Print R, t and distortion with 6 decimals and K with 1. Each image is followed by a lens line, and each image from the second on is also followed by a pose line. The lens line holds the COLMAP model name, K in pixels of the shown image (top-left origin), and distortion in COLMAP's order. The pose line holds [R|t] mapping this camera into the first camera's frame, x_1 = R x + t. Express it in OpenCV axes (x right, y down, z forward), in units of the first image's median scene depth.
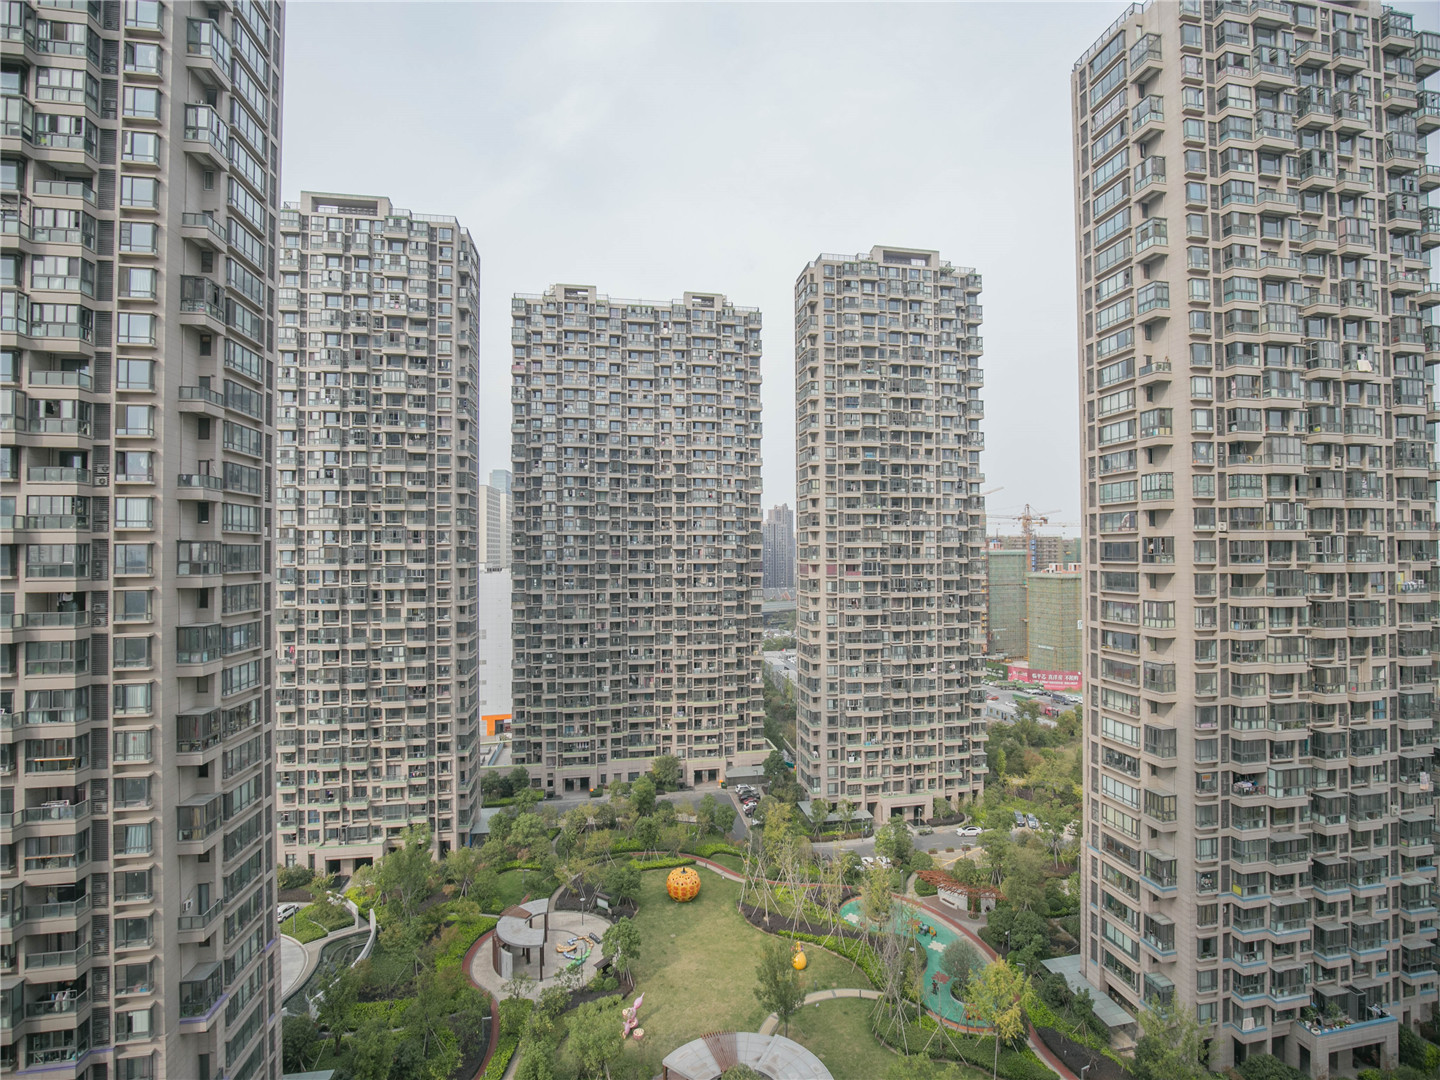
lens RADIAL K [[693.8, 0, 729.7], [0, 693.8, 541.4], [0, 0, 1]] dist [-0.024497, 0.003067]
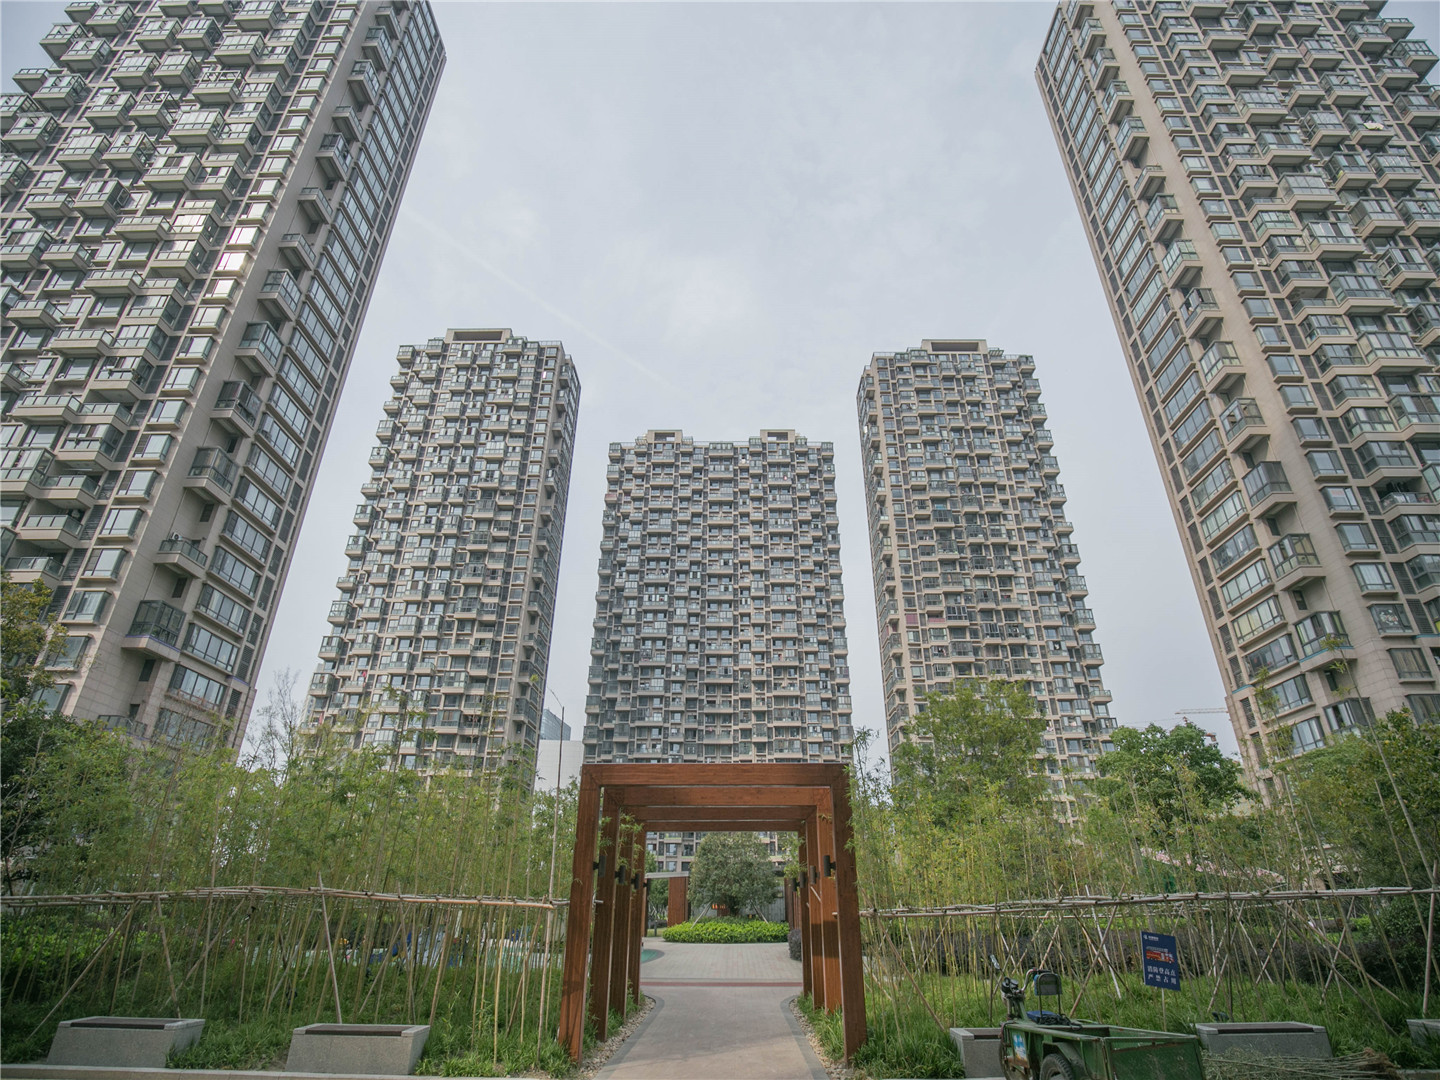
lens RADIAL K [[693.8, 0, 723.0], [0, 693.8, 600.7], [0, 0, 1]] dist [-0.024497, 0.003067]
pose [[0.981170, -0.066199, -0.181447, 0.069001], [-0.012574, 0.915545, -0.402018, 0.390348], [0.192736, 0.396730, 0.897473, 0.115239]]
